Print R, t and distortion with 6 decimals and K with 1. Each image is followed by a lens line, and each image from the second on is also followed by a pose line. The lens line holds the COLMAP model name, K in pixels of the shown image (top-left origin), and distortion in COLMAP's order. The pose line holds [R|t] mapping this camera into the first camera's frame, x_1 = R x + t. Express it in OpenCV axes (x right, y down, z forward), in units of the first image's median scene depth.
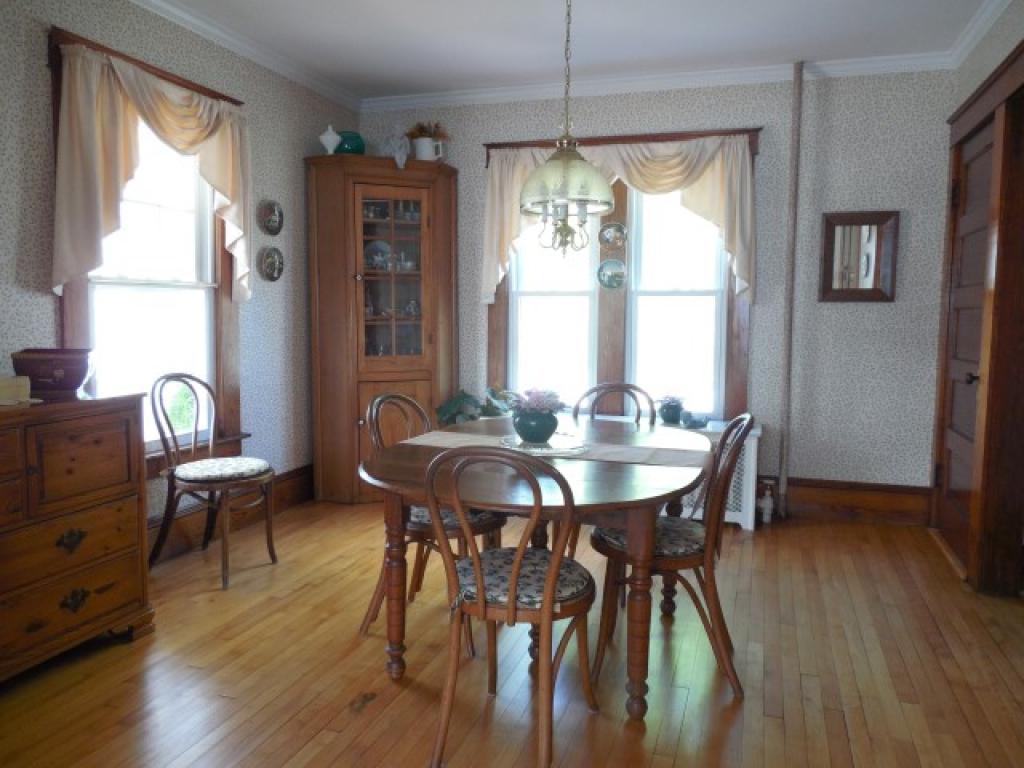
lens RADIAL K [[794.7, 0, 537.5], [0, 794.7, 379.0], [0, 0, 1]] dist [-0.006252, -0.004242]
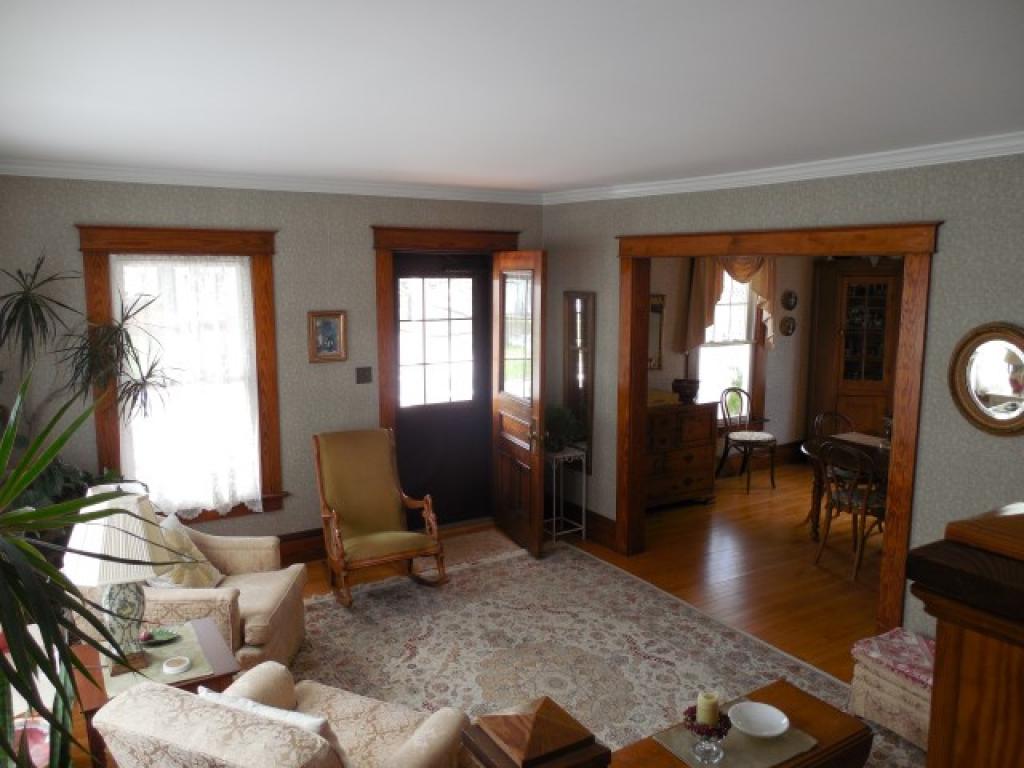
lens RADIAL K [[768.5, 0, 505.9], [0, 768.5, 379.0], [0, 0, 1]] dist [0.002861, -0.005360]
pose [[0.752580, 0.079511, -0.653683, 0.377626], [-0.053136, 0.996779, 0.060069, -0.112125], [0.656353, -0.010472, 0.754381, -0.834988]]
